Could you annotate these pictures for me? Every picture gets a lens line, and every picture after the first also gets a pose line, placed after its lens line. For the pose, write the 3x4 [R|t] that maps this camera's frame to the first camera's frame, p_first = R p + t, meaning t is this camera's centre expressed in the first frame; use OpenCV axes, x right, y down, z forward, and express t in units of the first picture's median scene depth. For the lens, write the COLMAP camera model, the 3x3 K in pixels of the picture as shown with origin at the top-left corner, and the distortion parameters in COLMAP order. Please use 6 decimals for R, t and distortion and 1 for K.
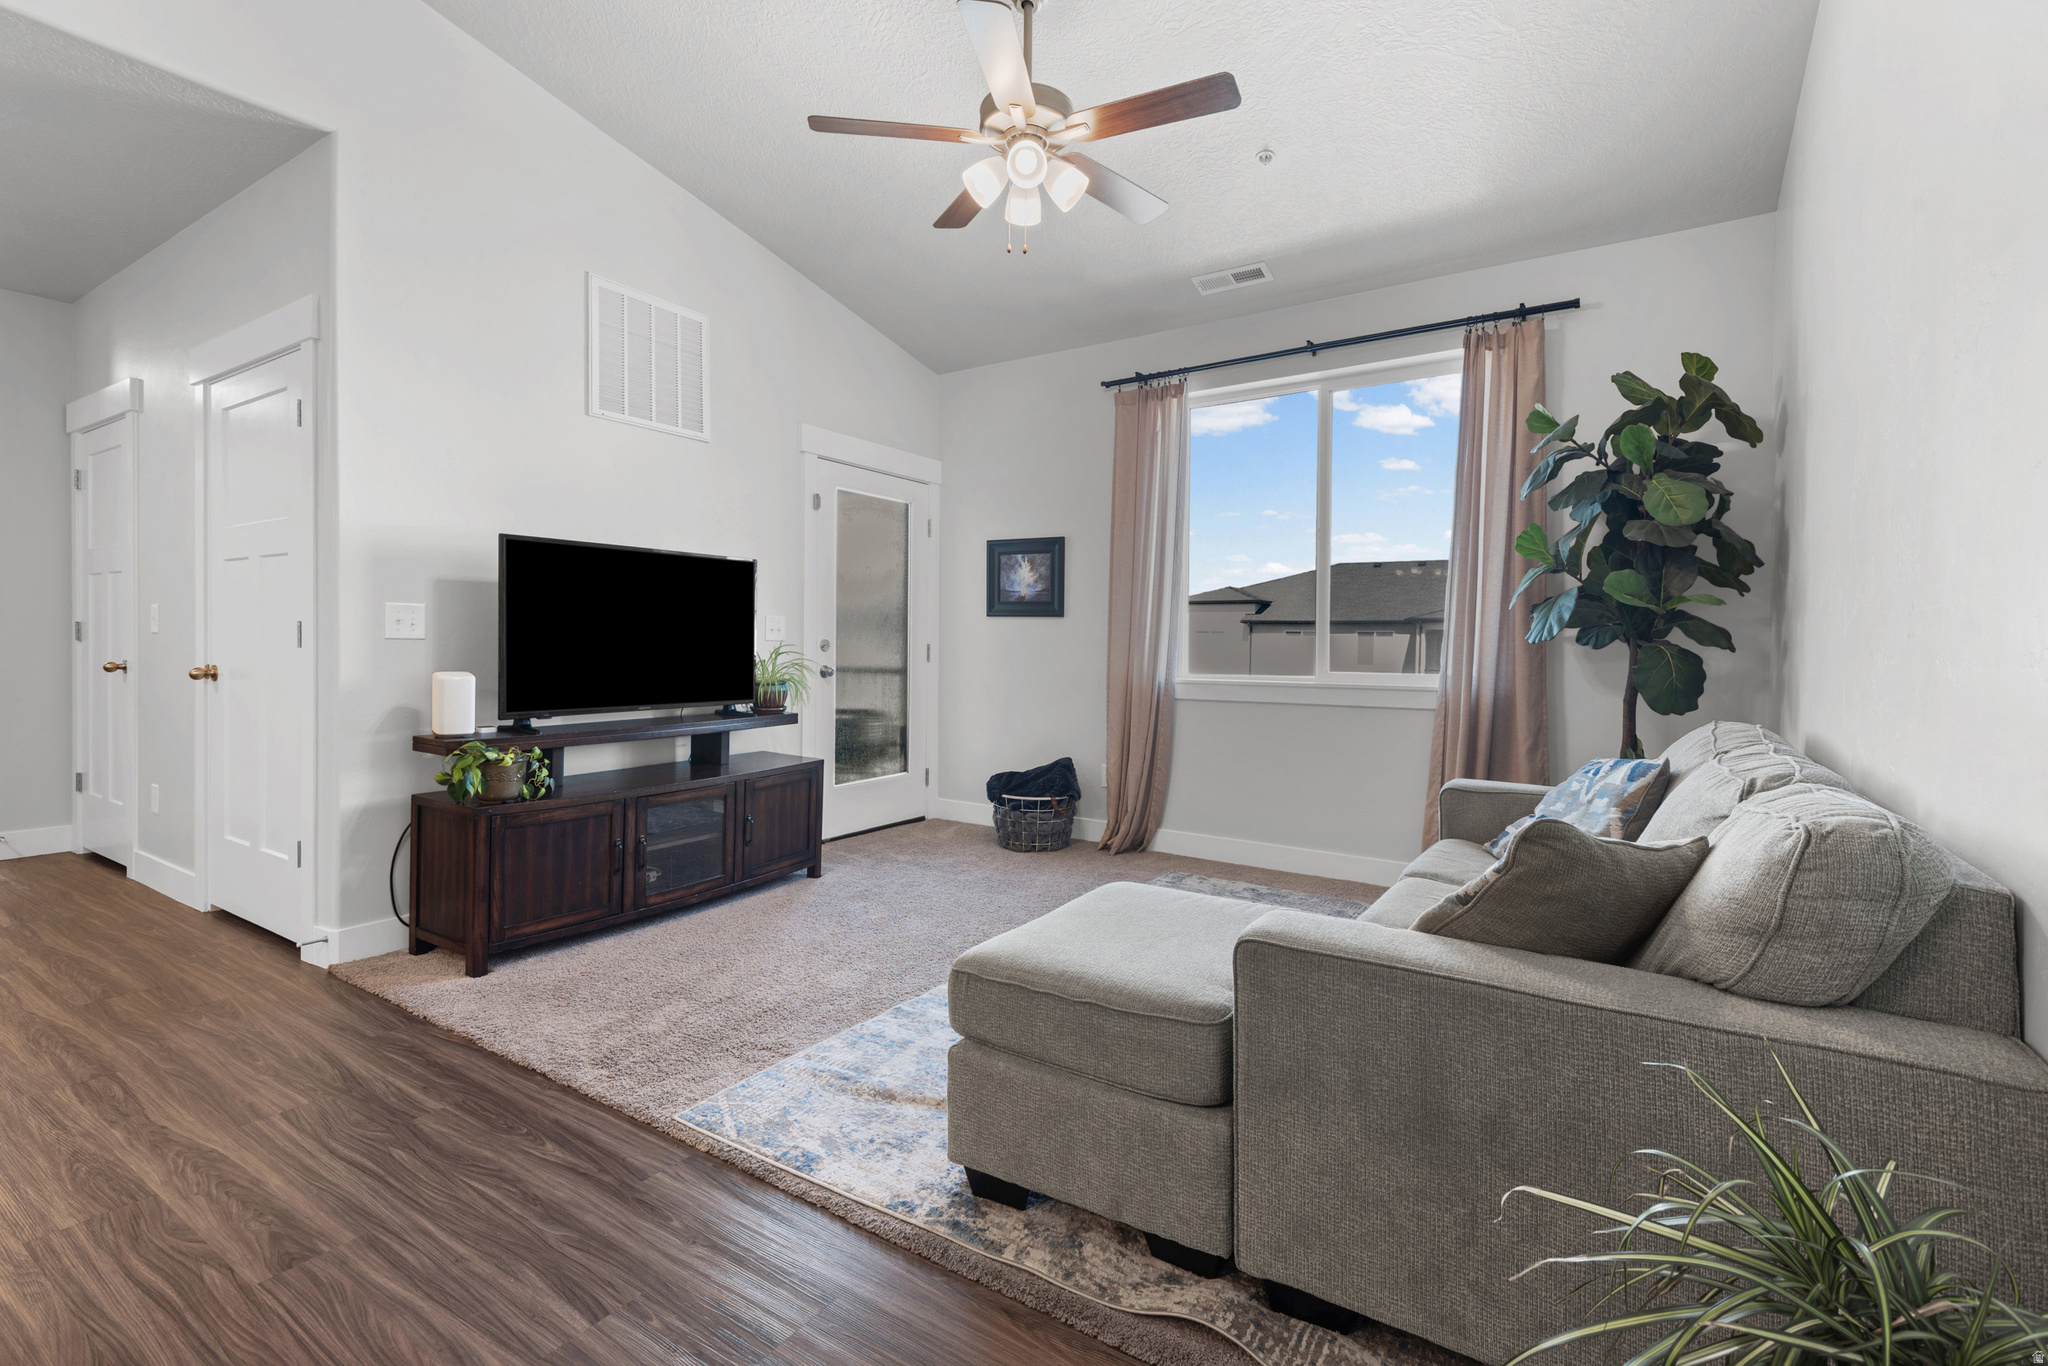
lens RADIAL K [[910.1, 0, 1030.3], [0, 910.1, 677.3], [0, 0, 1]] dist [0.029960, -0.015460]
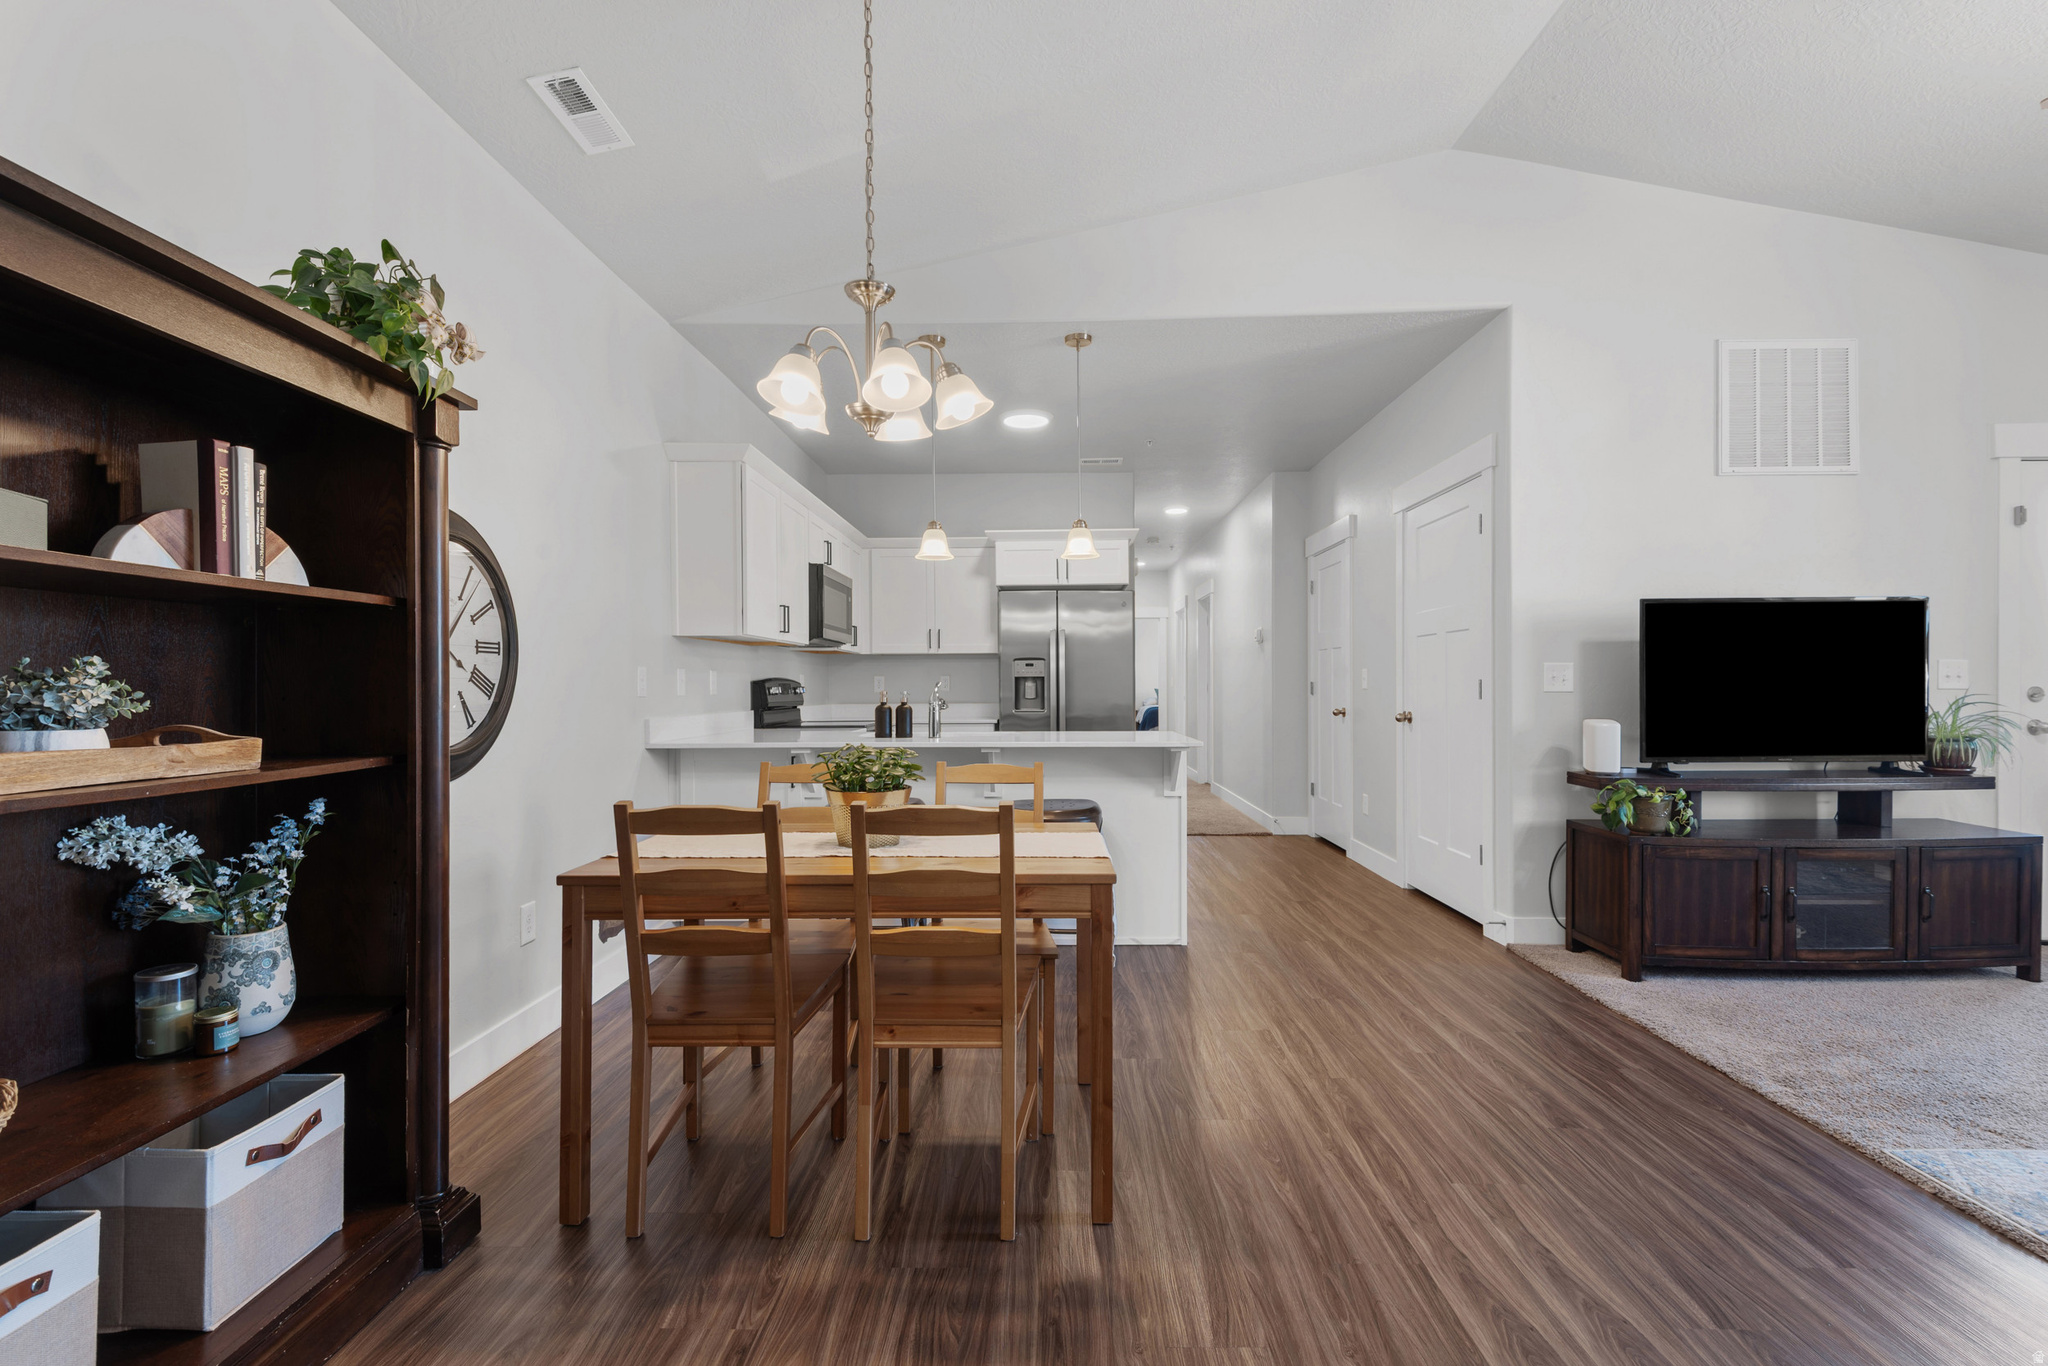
lens RADIAL K [[925.4, 0, 1019.9], [0, 925.4, 686.9], [0, 0, 1]] dist [-0.001504, -0.000738]
pose [[0.518576, -0.013346, -0.854927, 0.003302], [-0.023193, 0.999291, -0.029667, 0.004915], [0.854717, 0.035213, 0.517899, -0.262935]]
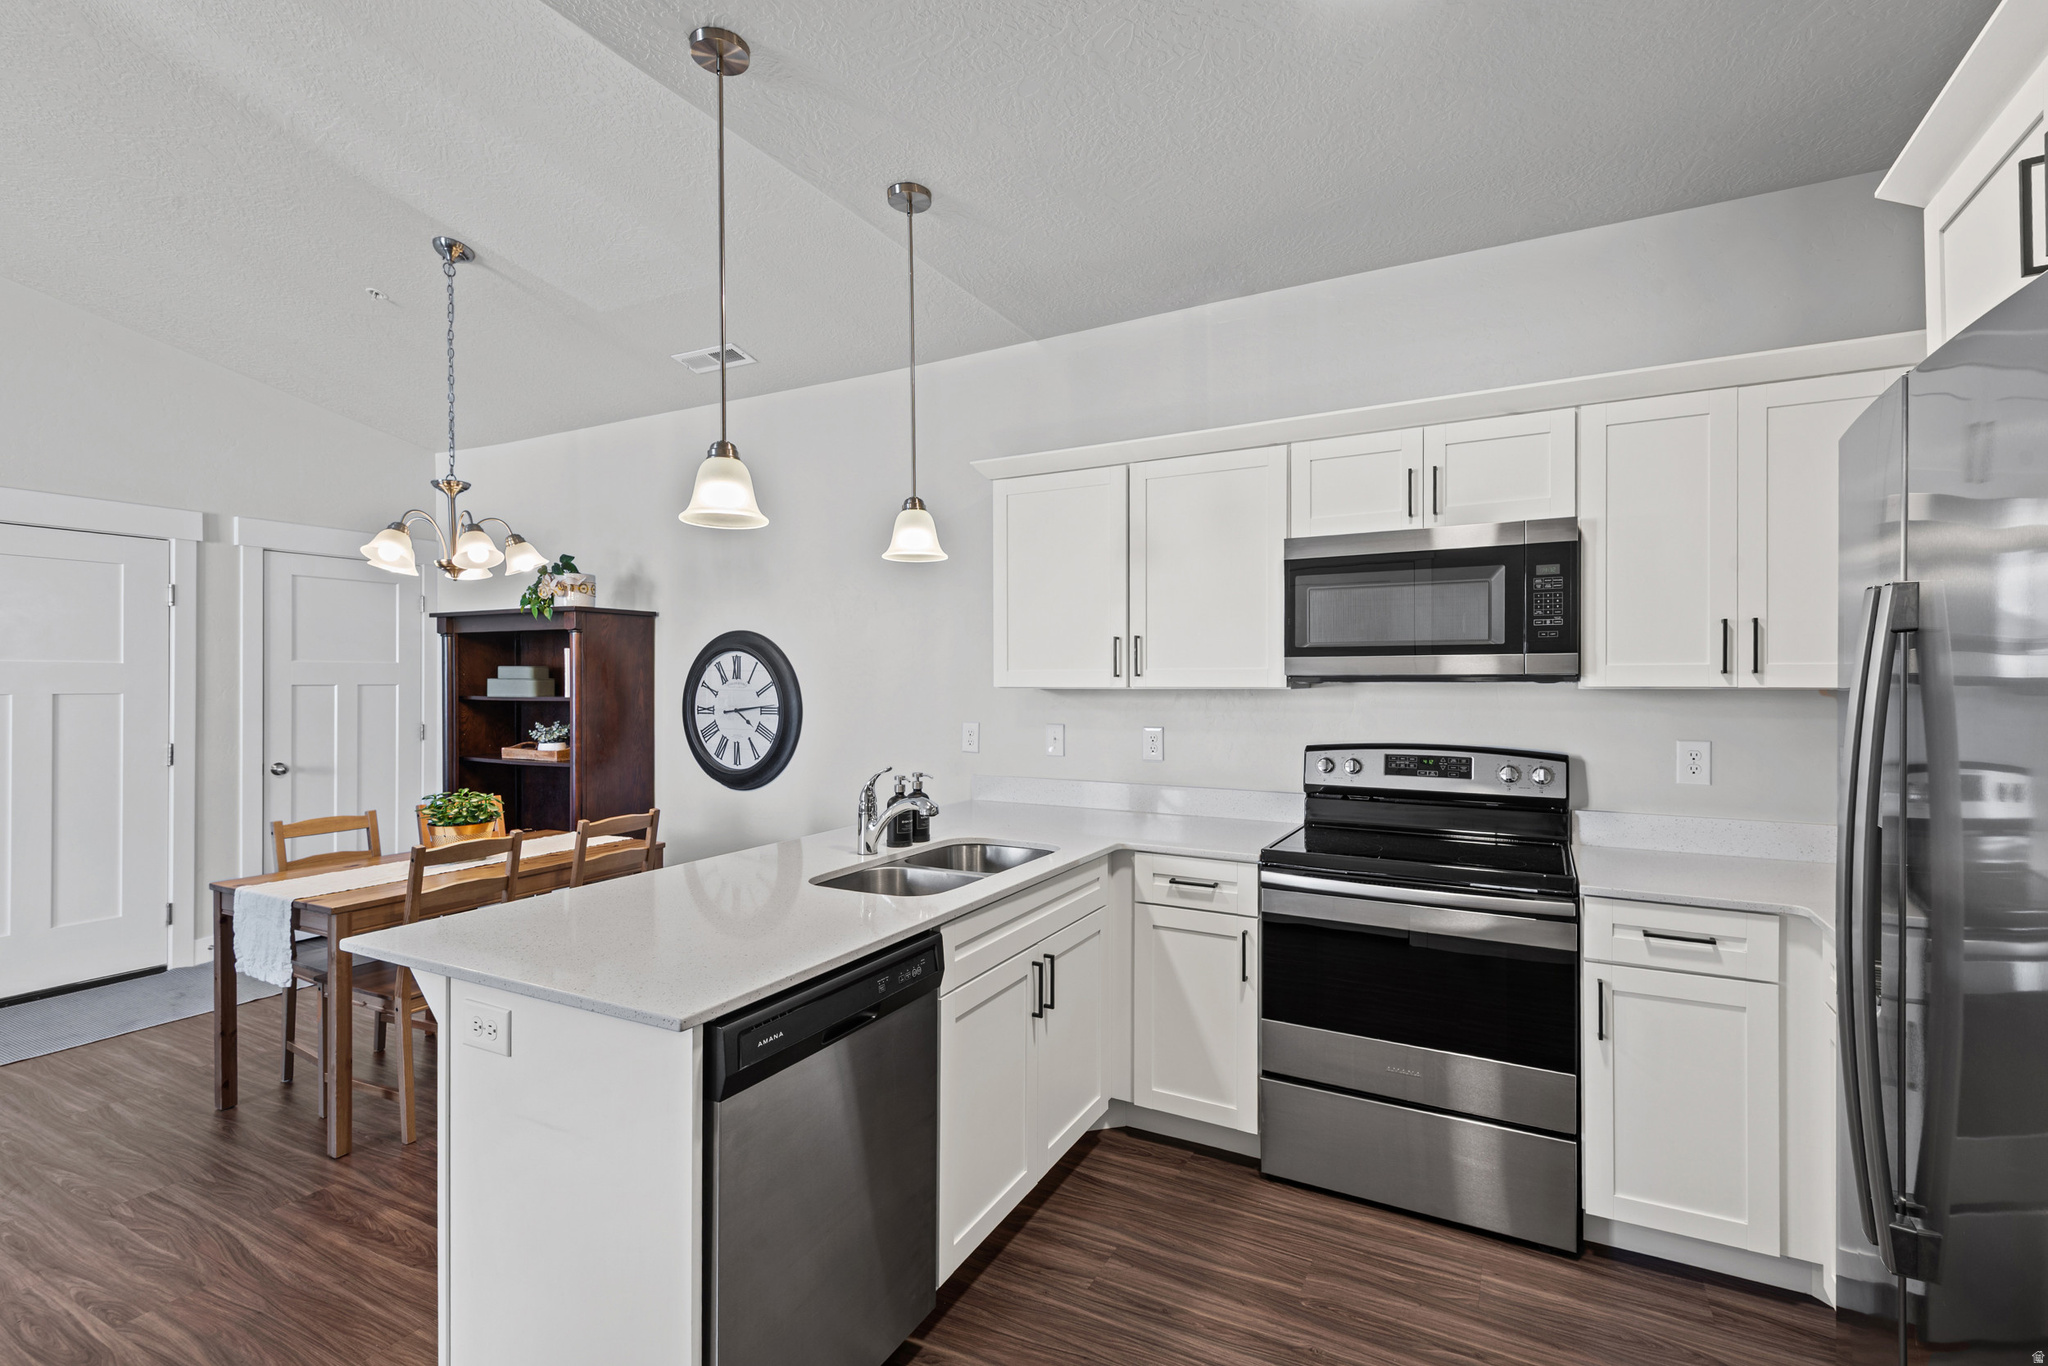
lens RADIAL K [[928.1, 0, 1036.5], [0, 928.1, 689.5], [0, 0, 1]] dist [0.017955, -0.004832]
pose [[-0.996162, -0.009674, -0.086997, -1.251710], [-0.014007, 0.998684, 0.049329, -0.148856], [0.086405, 0.050359, -0.994987, 1.138685]]
